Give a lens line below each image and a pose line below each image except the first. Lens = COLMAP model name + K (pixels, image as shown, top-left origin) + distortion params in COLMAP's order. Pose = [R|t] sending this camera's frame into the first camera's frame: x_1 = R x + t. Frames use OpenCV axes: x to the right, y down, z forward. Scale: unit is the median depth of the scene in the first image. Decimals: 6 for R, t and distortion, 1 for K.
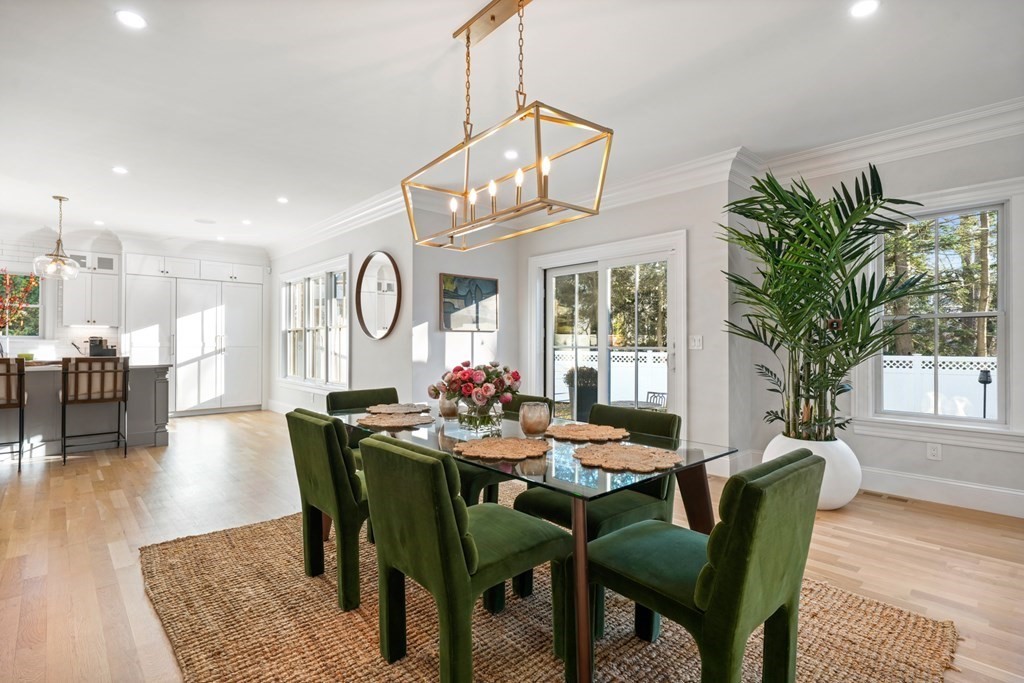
lens RADIAL K [[500.7, 0, 512.0], [0, 500.7, 341.5], [0, 0, 1]] dist [0.013899, 0.000169]
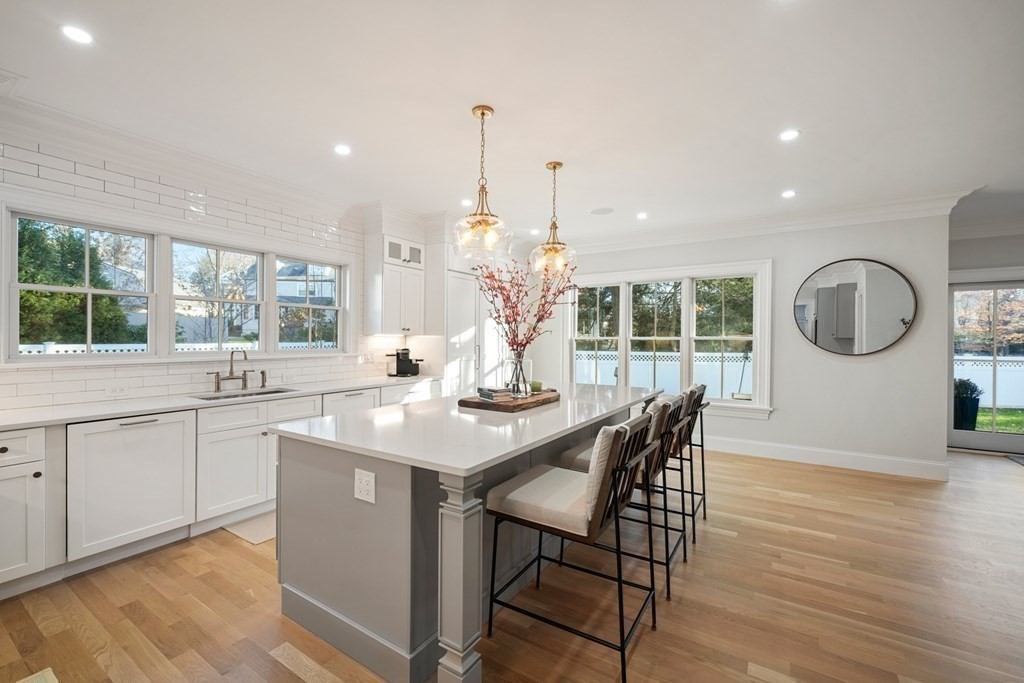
lens RADIAL K [[430.9, 0, 512.0], [0, 430.9, 341.5], [0, 0, 1]] dist [-0.000499, -0.000044]
pose [[0.965745, -0.000614, 0.259494, -0.832712], [-0.003164, 0.999895, 0.014140, -0.029996], [-0.259475, -0.014477, 0.965641, 0.314203]]
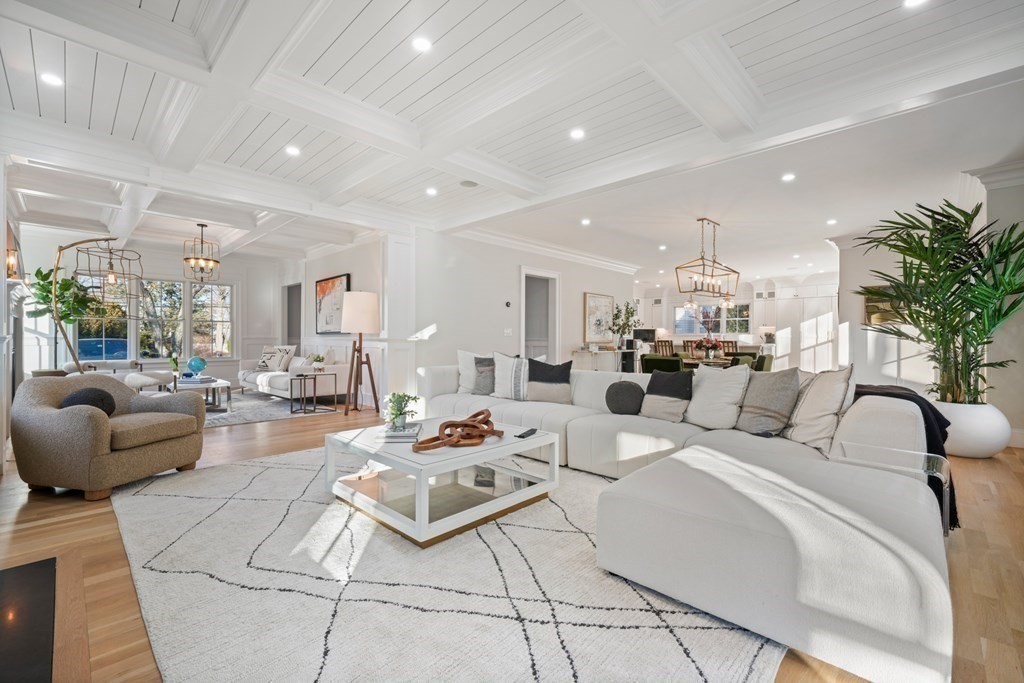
lens RADIAL K [[430.9, 0, 512.0], [0, 430.9, 341.5], [0, 0, 1]] dist [-0.000499, -0.000044]
pose [[0.111810, -0.000527, -0.993729, 0.673156], [0.006692, 0.999978, 0.000223, 0.012053], [0.993707, -0.006675, 0.111811, -0.135248]]
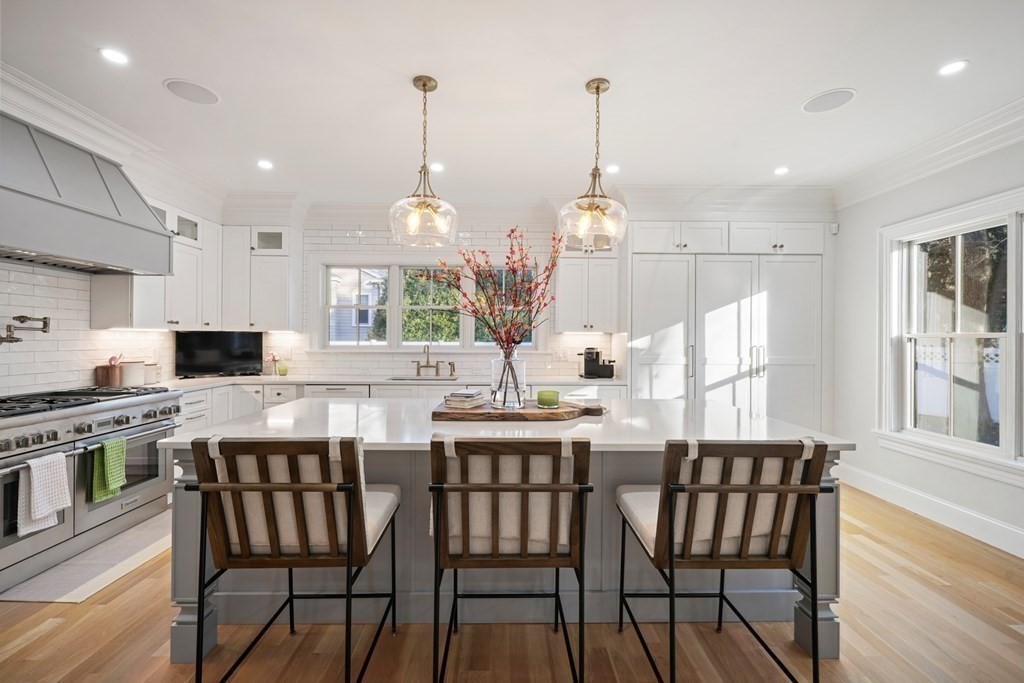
lens RADIAL K [[430.9, 0, 512.0], [0, 430.9, 341.5], [0, 0, 1]] dist [-0.000499, -0.000044]
pose [[0.750666, 0.005092, -0.660662, -0.502767], [0.001520, 0.999954, 0.009434, -0.023927], [0.660680, -0.008086, 0.750624, 0.463919]]
